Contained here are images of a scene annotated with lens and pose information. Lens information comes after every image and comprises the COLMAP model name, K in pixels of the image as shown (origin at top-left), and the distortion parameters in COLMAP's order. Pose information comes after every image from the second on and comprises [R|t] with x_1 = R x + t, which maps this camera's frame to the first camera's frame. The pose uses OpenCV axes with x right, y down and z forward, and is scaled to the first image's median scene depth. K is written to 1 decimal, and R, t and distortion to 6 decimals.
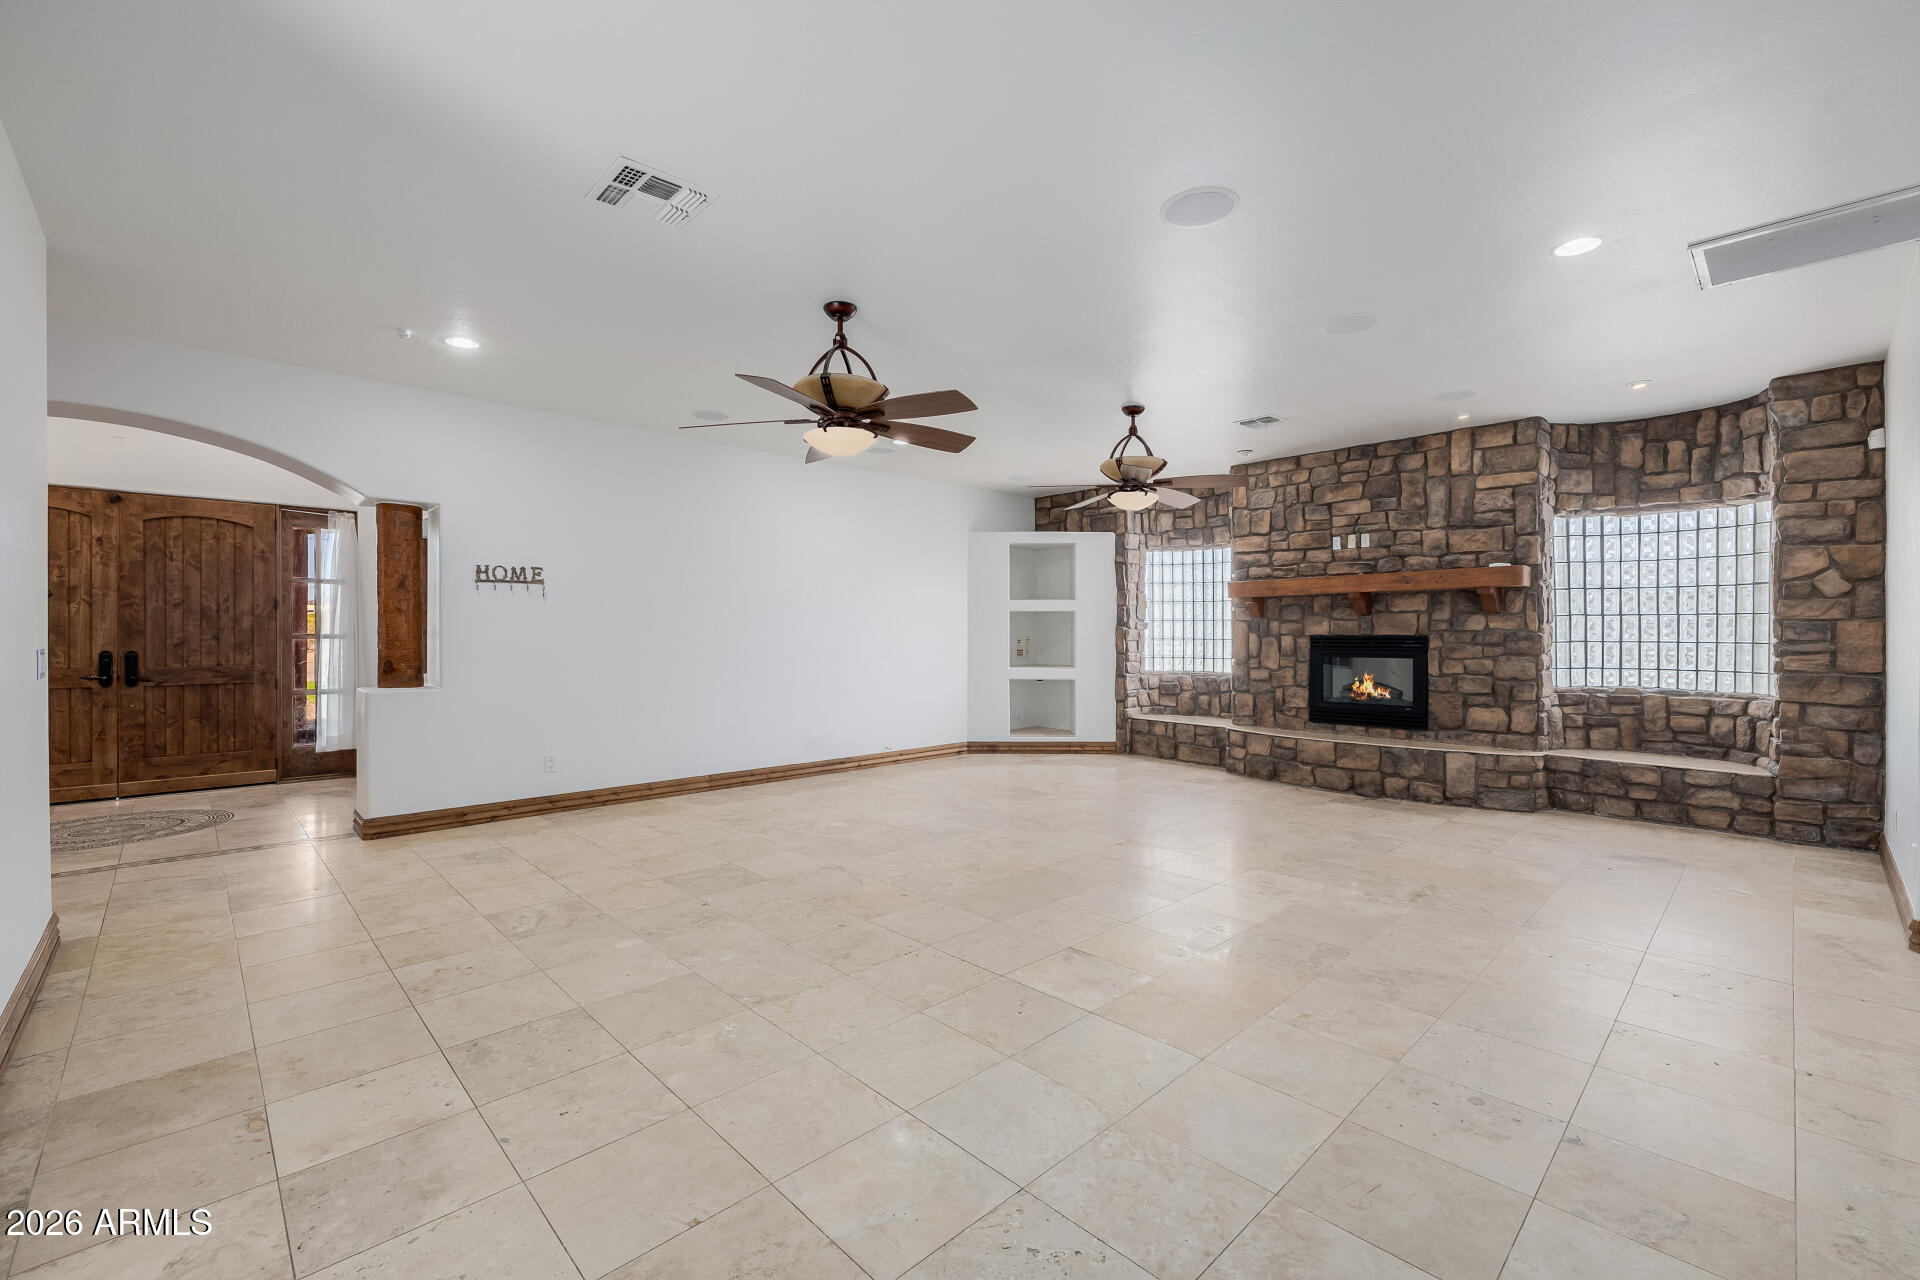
lens RADIAL K [[809.0, 0, 954.7], [0, 809.0, 636.0], [0, 0, 1]] dist [0.002449, 0.000410]
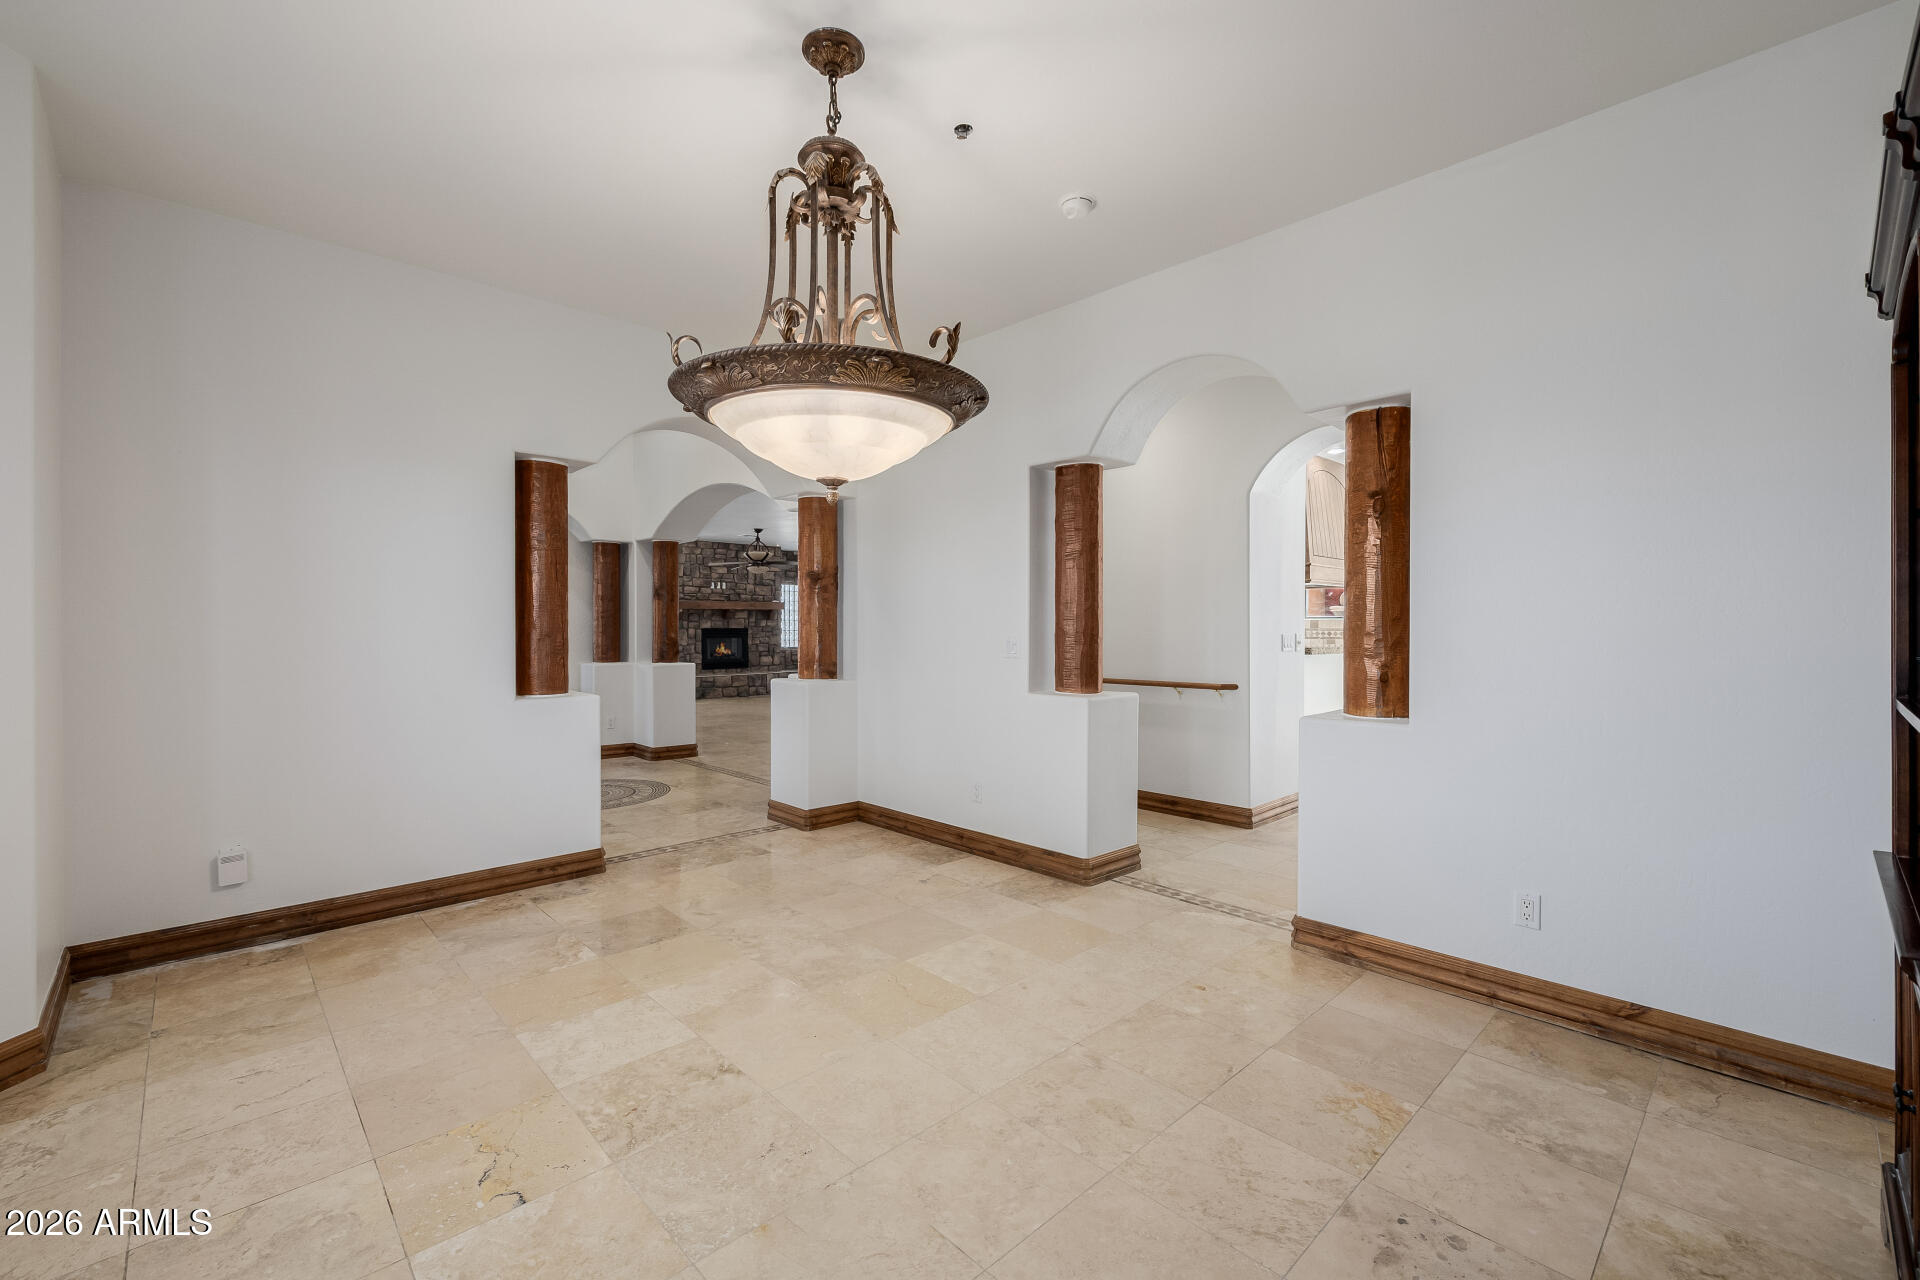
lens RADIAL K [[809.0, 0, 954.7], [0, 809.0, 636.0], [0, 0, 1]] dist [0.002449, 0.000410]
pose [[0.005180, -0.007728, 0.999957, -1.868876], [0.005926, 0.999953, 0.007697, 0.007744], [-0.999969, 0.005886, 0.005226, 0.386139]]
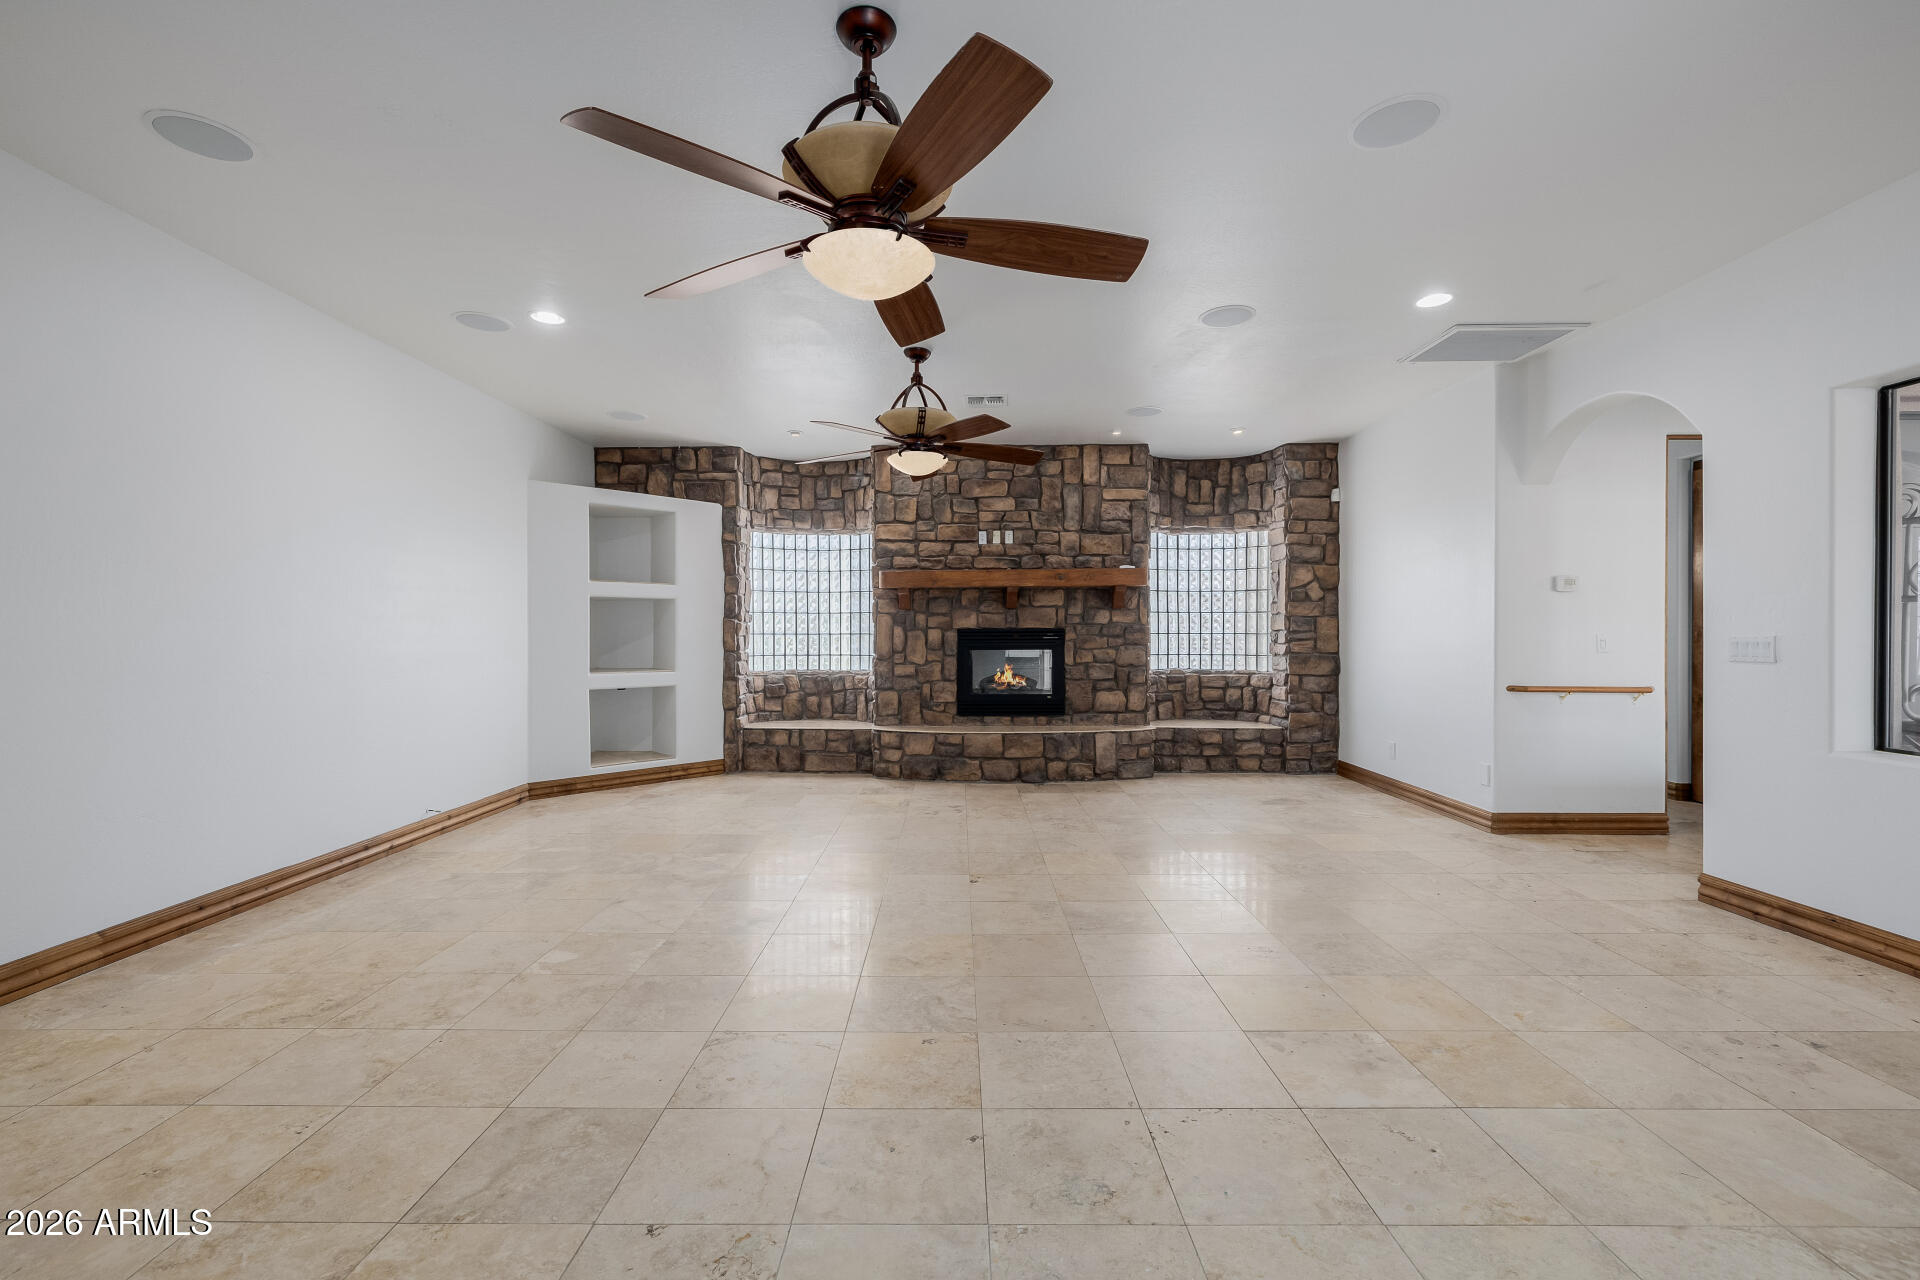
lens RADIAL K [[809.0, 0, 954.7], [0, 809.0, 636.0], [0, 0, 1]] dist [0.002449, 0.000410]
pose [[0.694827, -0.004445, 0.719164, -0.314751], [0.004232, 0.999989, 0.002092, 0.006981], [-0.719165, 0.001590, 0.694838, 0.357828]]
